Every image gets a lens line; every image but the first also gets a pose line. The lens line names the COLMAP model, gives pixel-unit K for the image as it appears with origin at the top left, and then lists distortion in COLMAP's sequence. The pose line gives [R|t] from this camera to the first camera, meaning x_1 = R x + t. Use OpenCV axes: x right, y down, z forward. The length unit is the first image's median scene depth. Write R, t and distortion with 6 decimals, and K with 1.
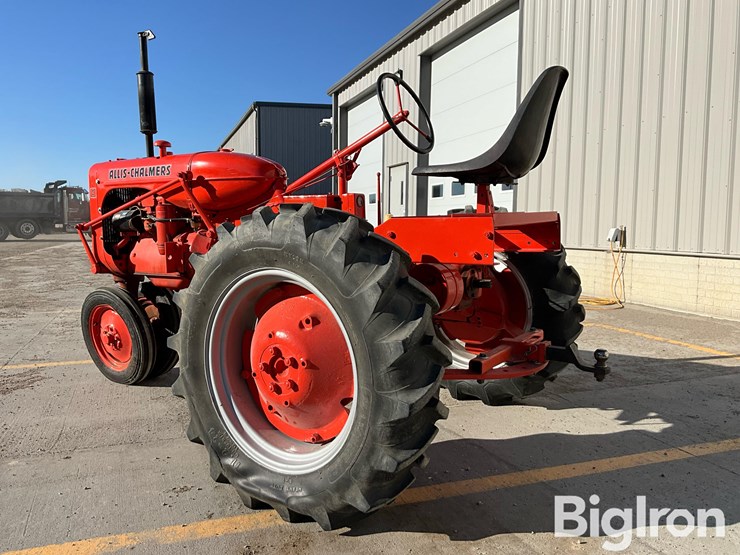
lens RADIAL K [[610.6, 0, 370.0], [0, 610.6, 277.5], [0, 0, 1]] dist [0.075716, -0.153059]
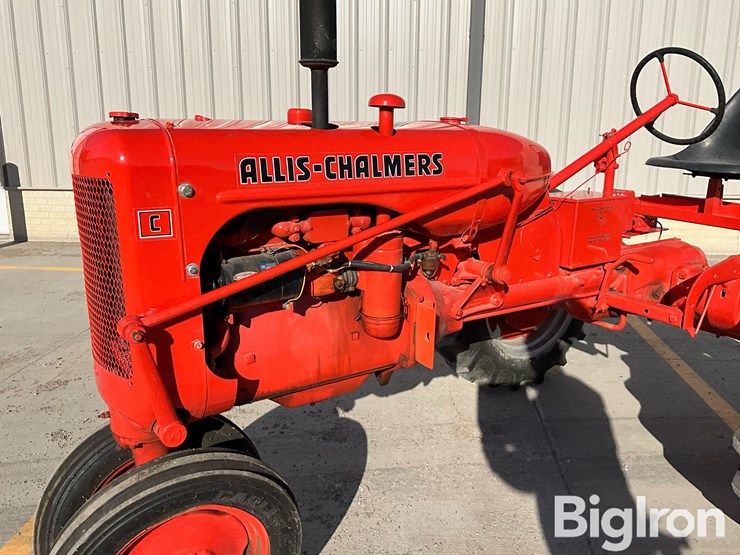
lens RADIAL K [[607.8, 0, 372.4], [0, 607.8, 283.7], [0, 0, 1]] dist [0.094427, -0.154895]
pose [[0.409020, -0.220904, 0.885384, -0.788535], [0.076219, 0.975136, 0.208086, -0.185710], [-0.909337, -0.017628, 0.415687, 0.844293]]
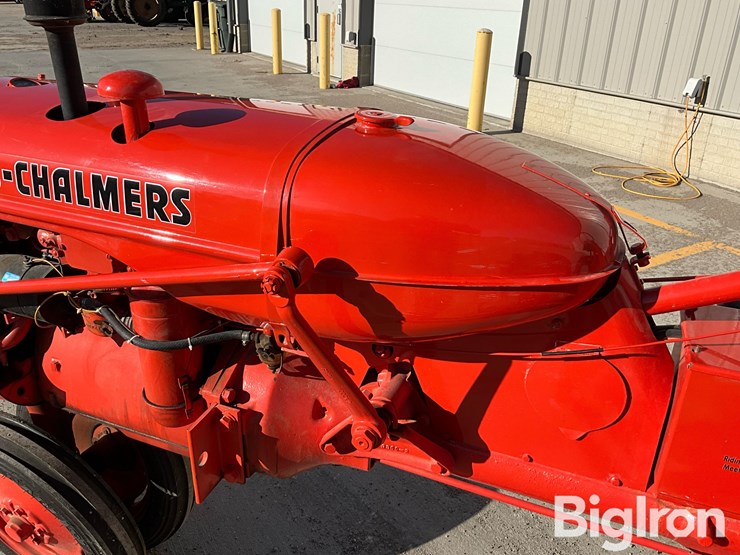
lens RADIAL K [[610.6, 0, 370.0], [0, 610.6, 277.5], [0, 0, 1]] dist [0.075716, -0.153059]
pose [[0.981472, -0.055360, 0.183433, -0.297317], [-0.011227, 0.939089, 0.343489, -0.237339], [-0.191276, -0.339185, 0.921069, 0.726678]]
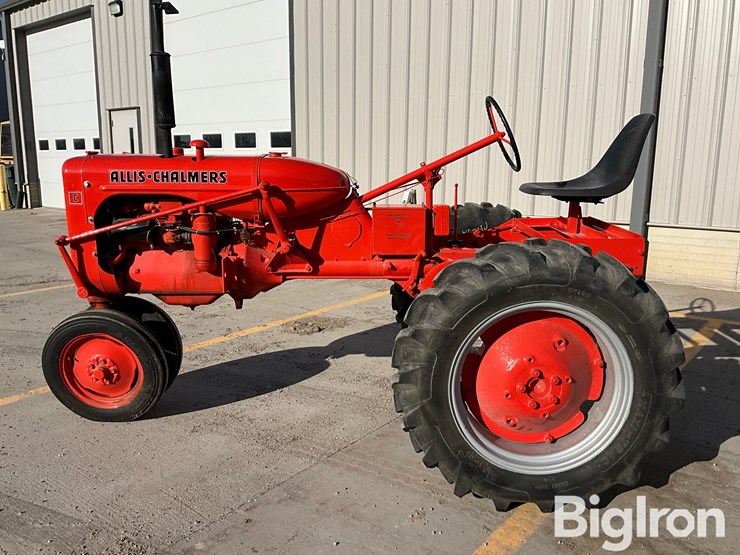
lens RADIAL K [[607.8, 0, 372.4], [0, 607.8, 283.7], [0, 0, 1]] dist [0.094427, -0.154895]
pose [[0.847790, -0.103370, 0.520160, -0.615060], [0.044154, 0.991173, 0.125007, -0.123140], [-0.528491, -0.083013, 0.844871, 0.136685]]
